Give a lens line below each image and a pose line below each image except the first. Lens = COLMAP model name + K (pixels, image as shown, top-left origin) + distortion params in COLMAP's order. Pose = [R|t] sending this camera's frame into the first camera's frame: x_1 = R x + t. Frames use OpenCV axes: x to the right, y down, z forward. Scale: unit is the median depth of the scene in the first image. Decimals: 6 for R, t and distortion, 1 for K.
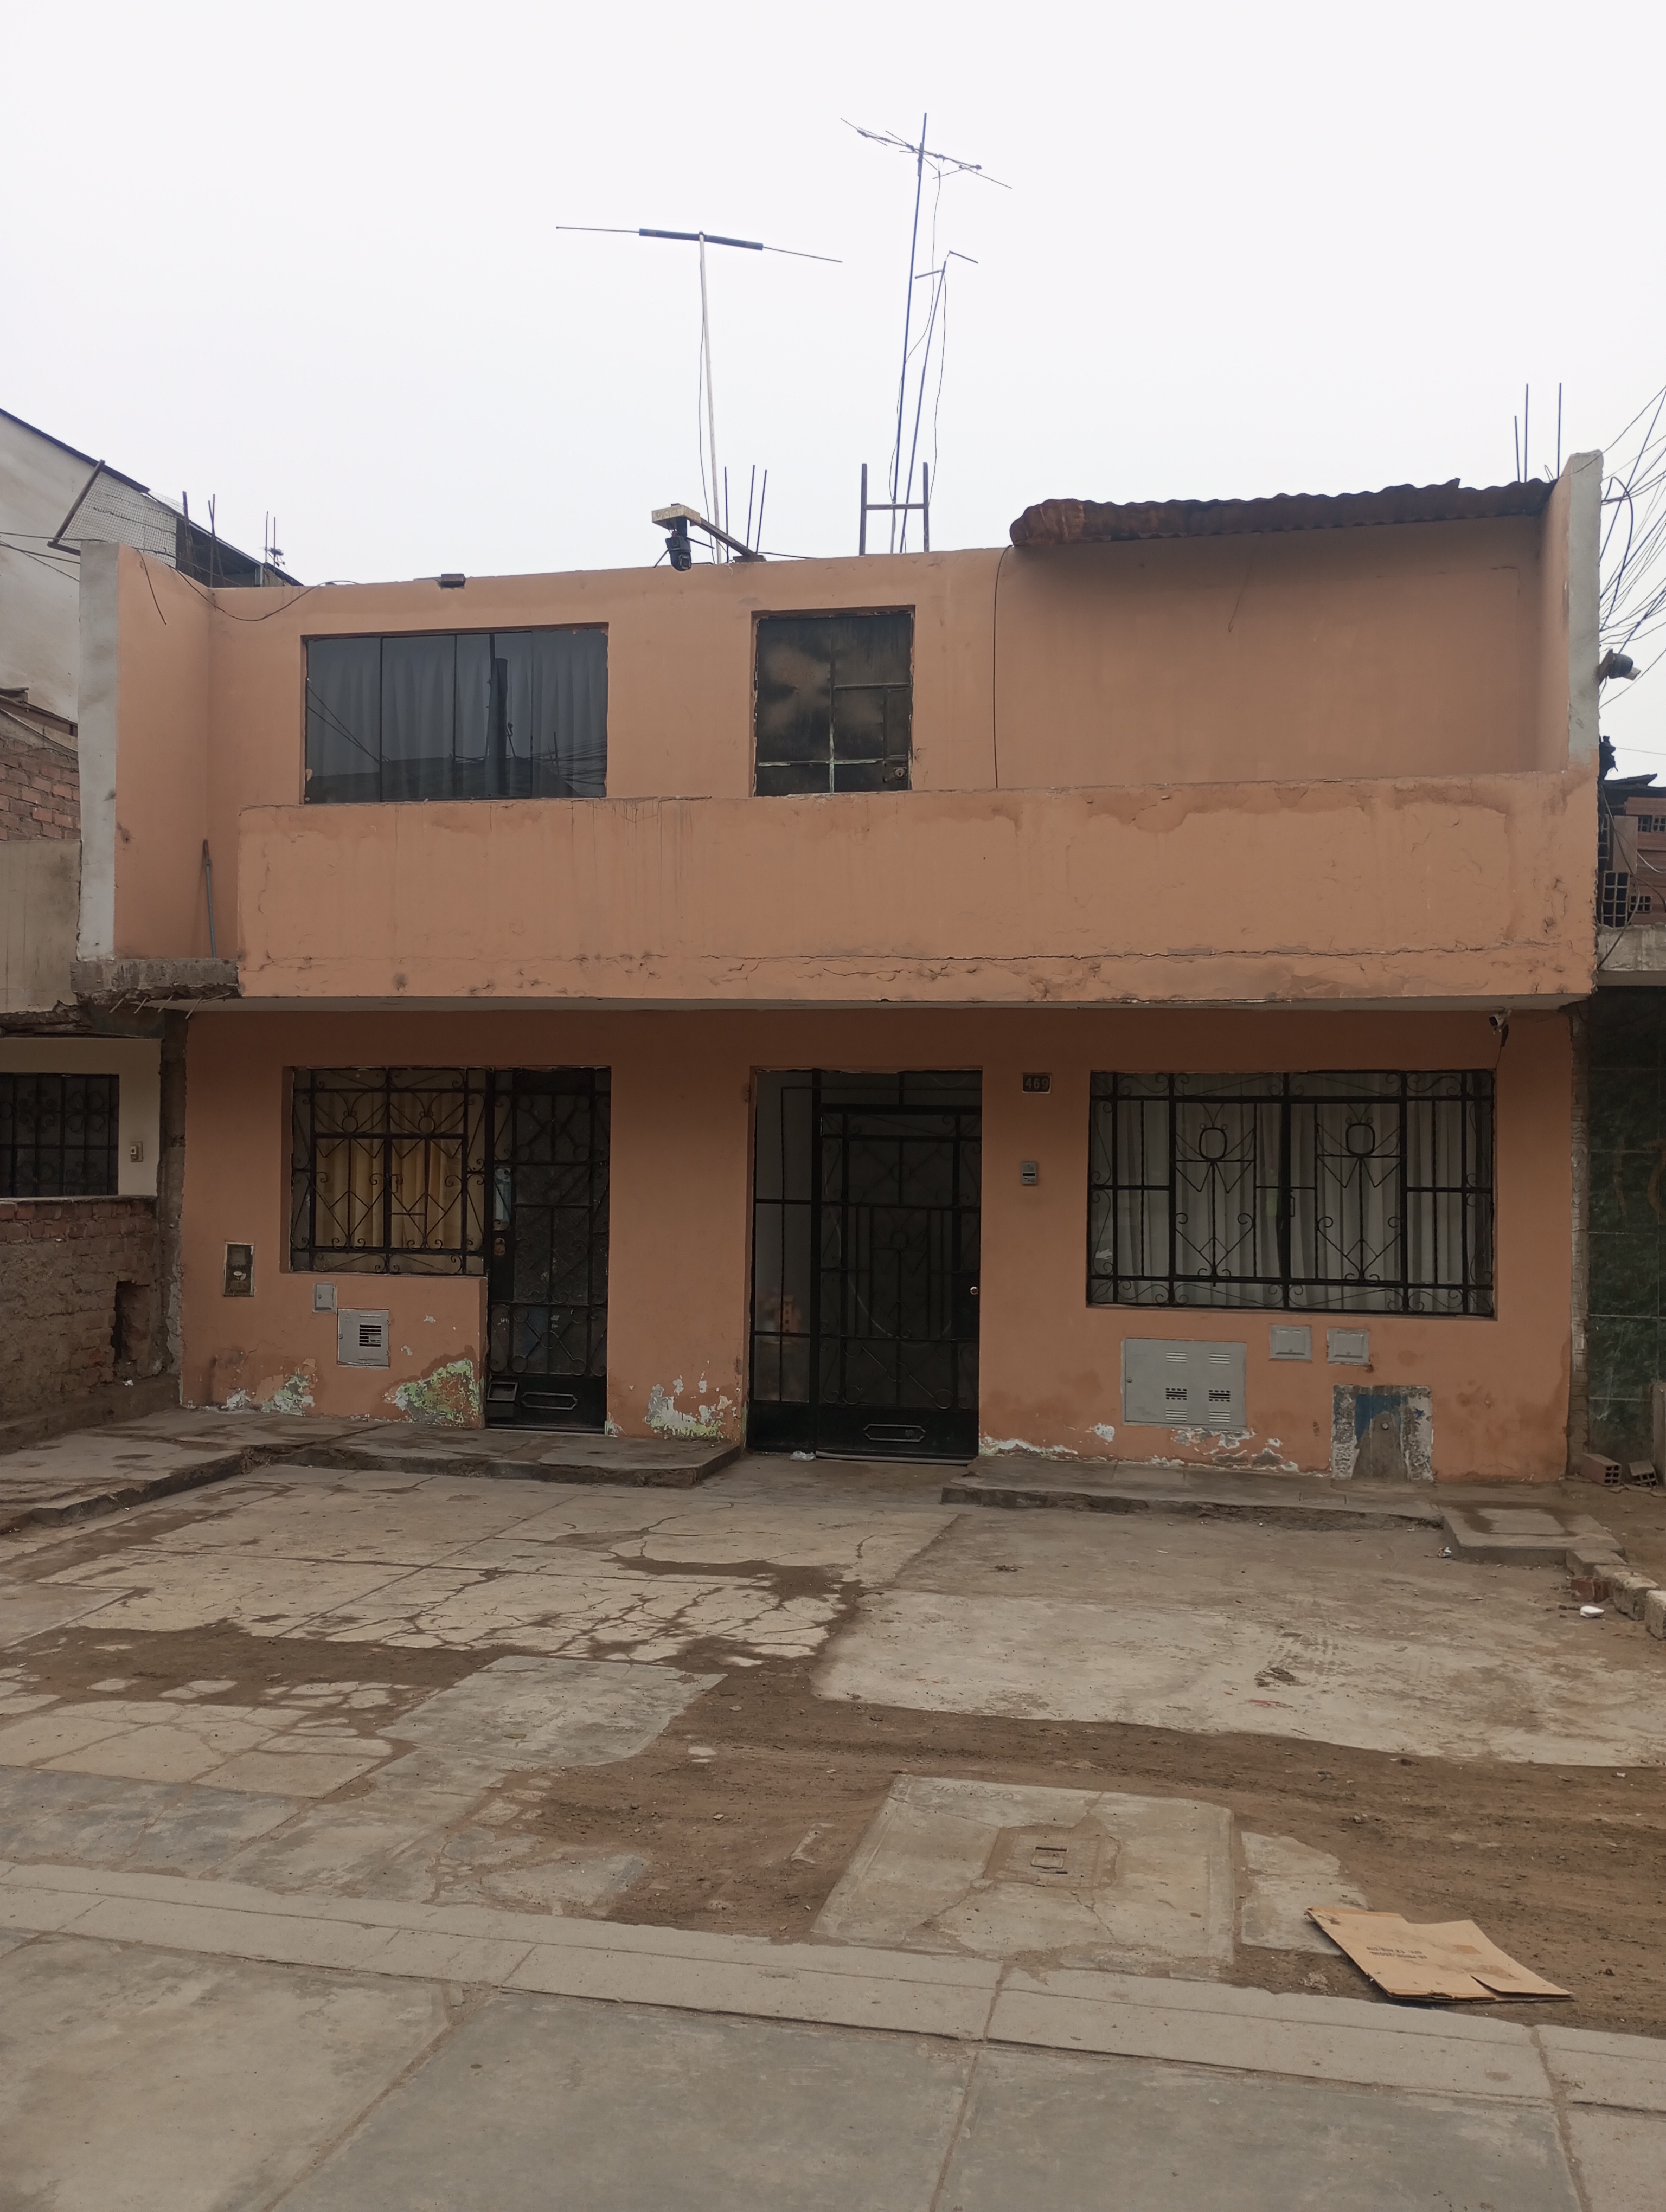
lens RADIAL K [[1894.7, 0, 833.0], [0, 1894.7, 1106.0], [0, 0, 1]] dist [0.041848, -0.010289]
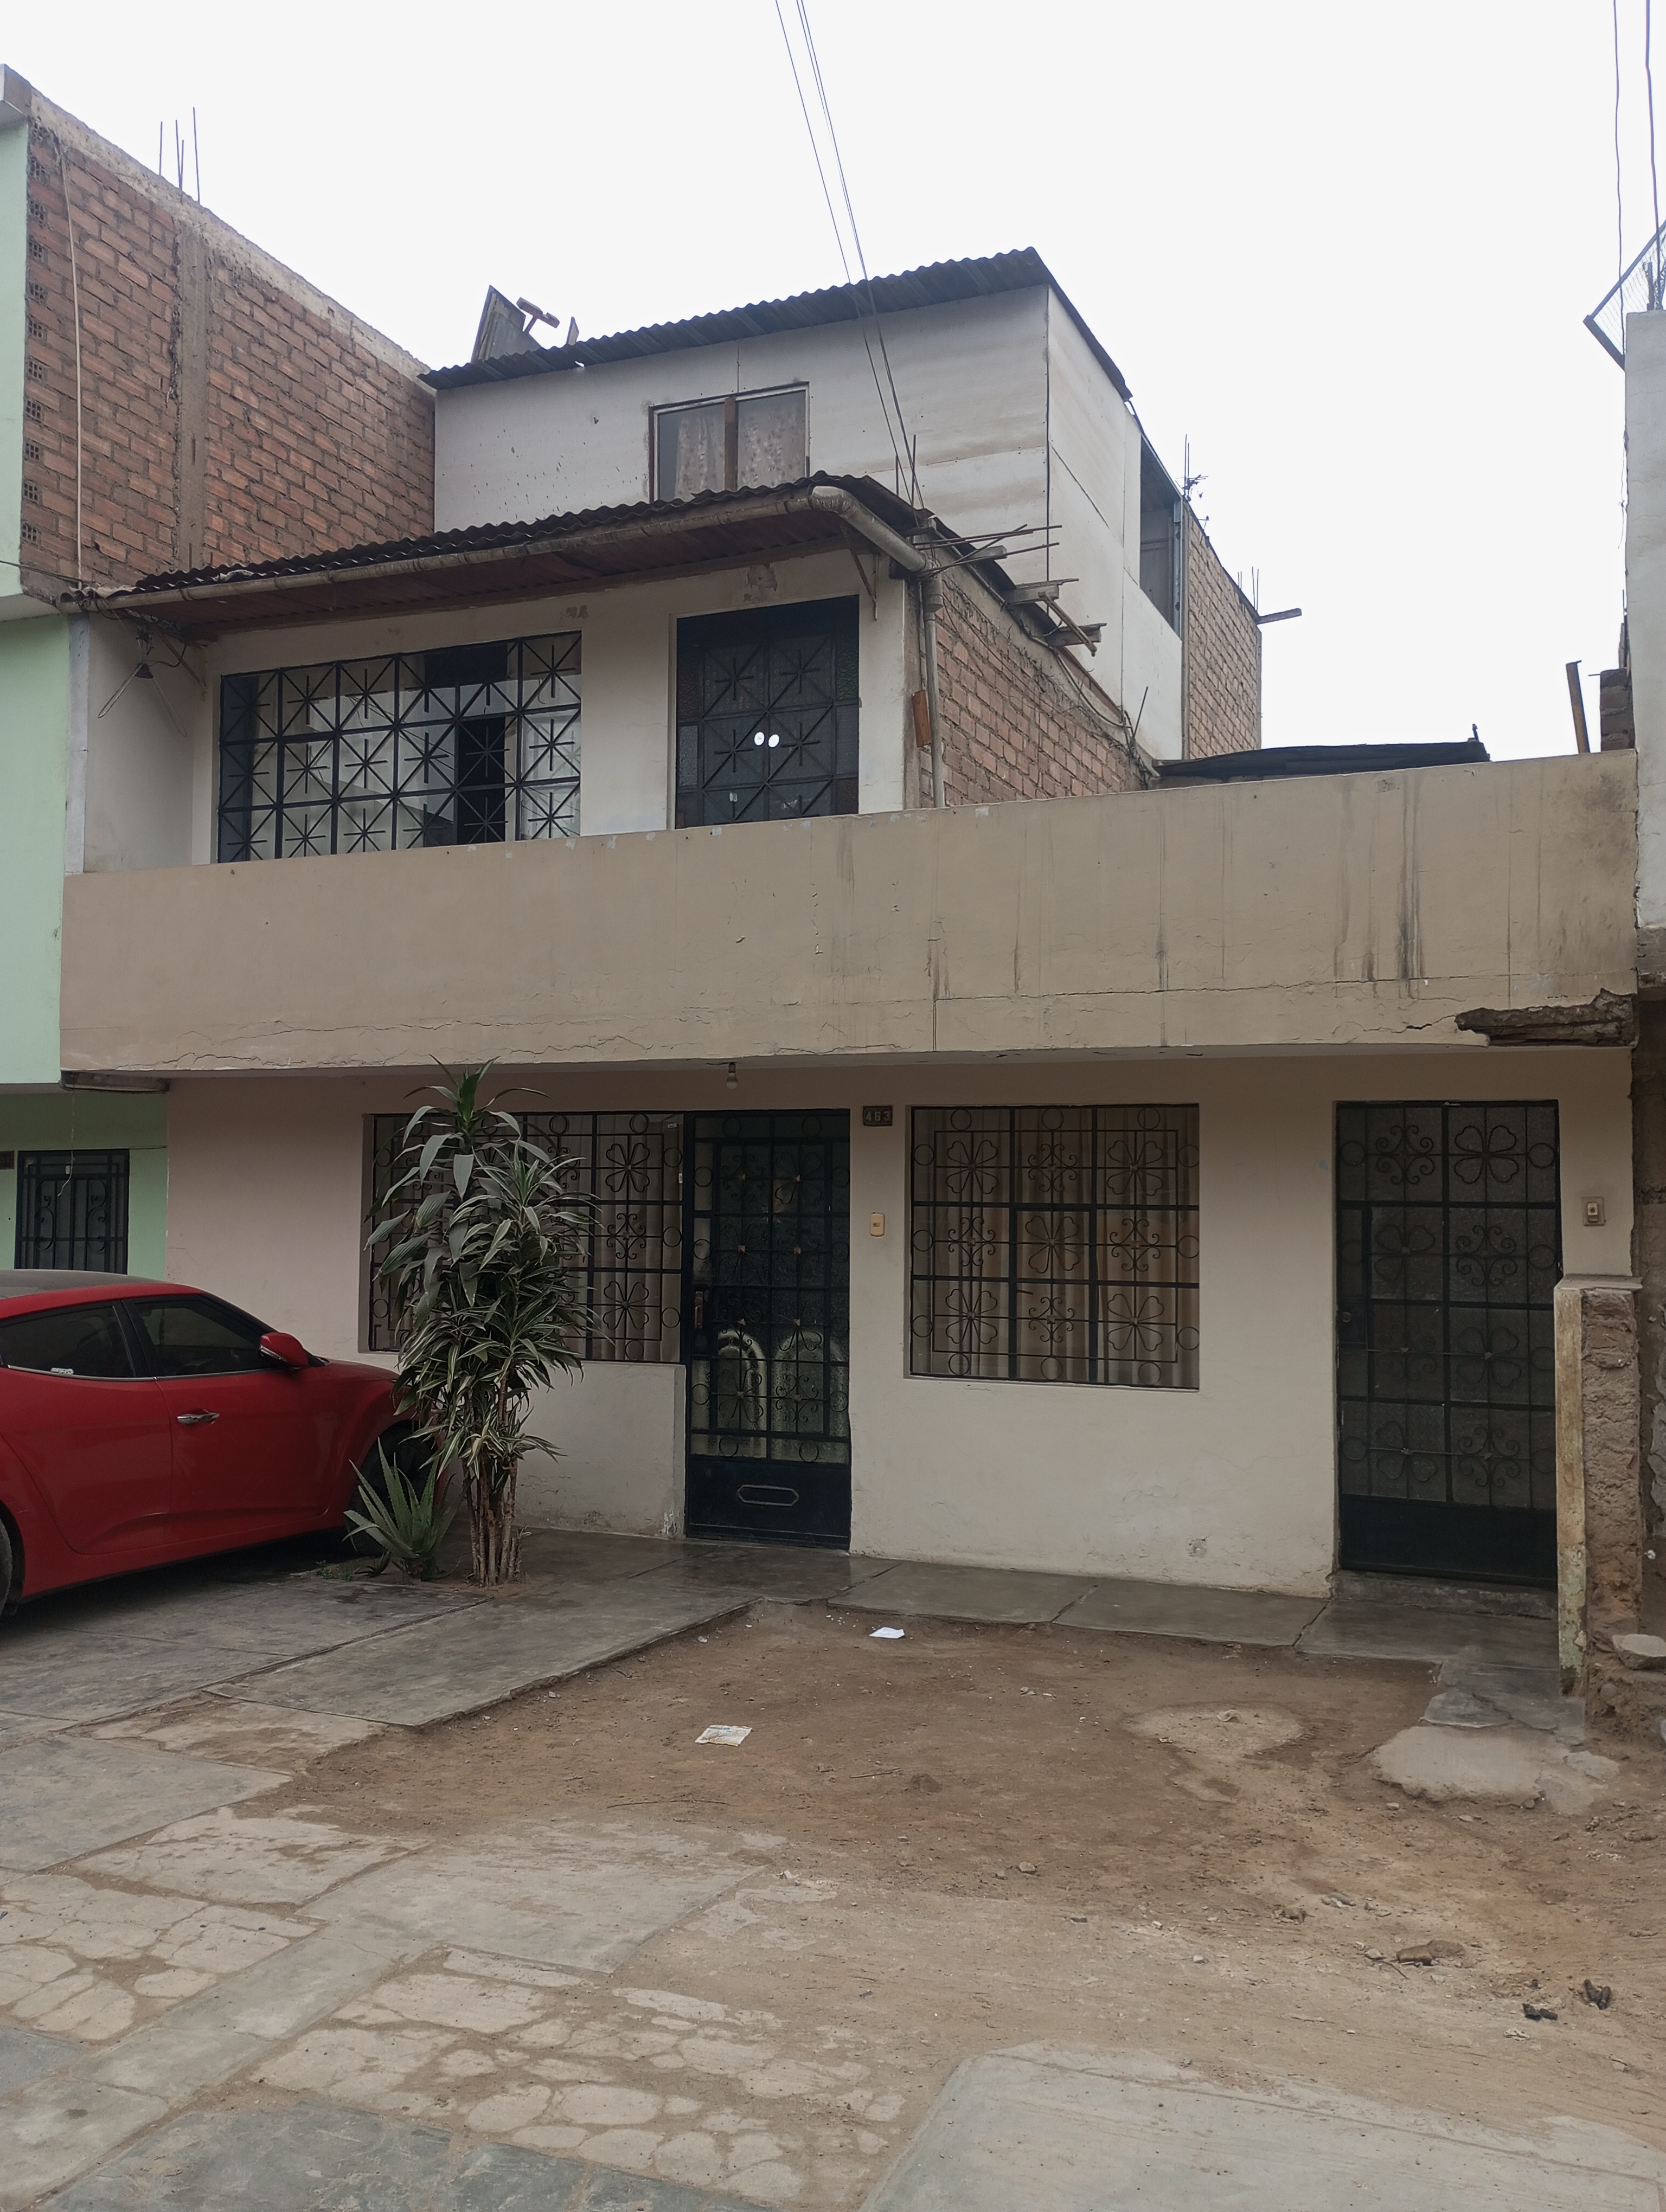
lens RADIAL K [[1894.7, 0, 833.0], [0, 1894.7, 1106.0], [0, 0, 1]] dist [0.041848, -0.010289]
pose [[0.987026, -0.019890, -0.159321, -0.517446], [0.016388, 0.999595, -0.023264, -0.002300], [0.159719, 0.020351, 0.986953, 0.264539]]
